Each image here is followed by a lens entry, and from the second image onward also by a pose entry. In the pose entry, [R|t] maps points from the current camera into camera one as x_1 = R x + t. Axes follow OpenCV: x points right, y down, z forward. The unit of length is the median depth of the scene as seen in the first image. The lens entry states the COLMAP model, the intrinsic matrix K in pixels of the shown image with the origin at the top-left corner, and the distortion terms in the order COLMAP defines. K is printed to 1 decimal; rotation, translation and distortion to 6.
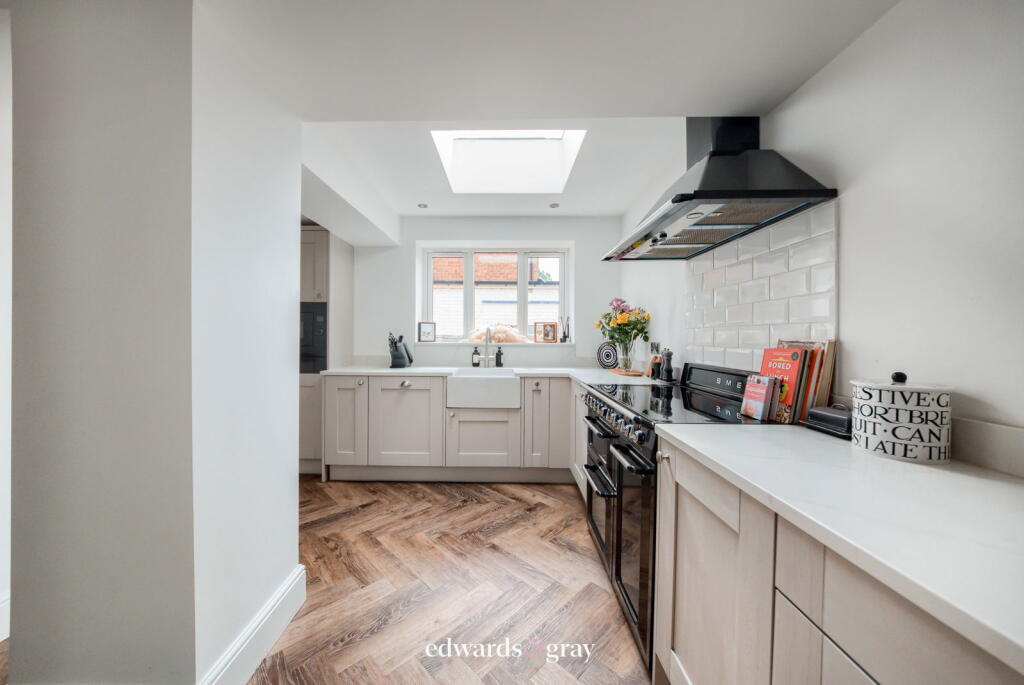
lens RADIAL K [[353.8, 0, 512.0], [0, 353.8, 342.5], [0, 0, 1]] dist [-0.001009, -0.000042]
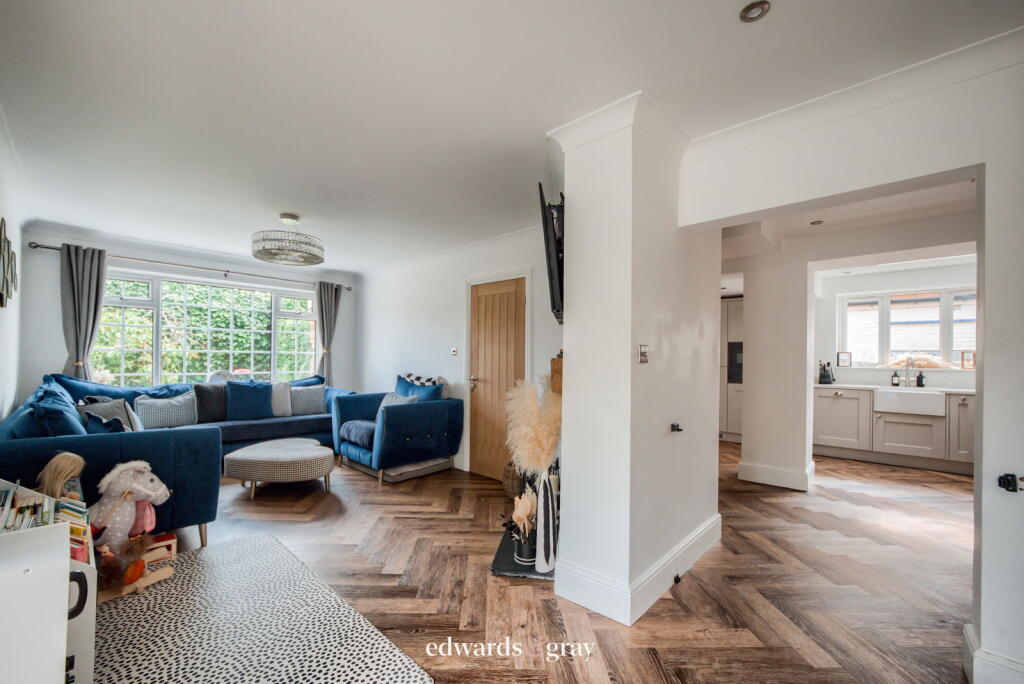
lens RADIAL K [[417.4, 0, 508.0], [0, 417.4, 357.9], [0, 0, 1]] dist [0.001454, 0.000223]
pose [[0.713592, 0.002267, -0.700558, -0.042453], [-0.010601, 0.999915, -0.007563, -0.009524], [0.700482, 0.012824, 0.713555, -1.120271]]
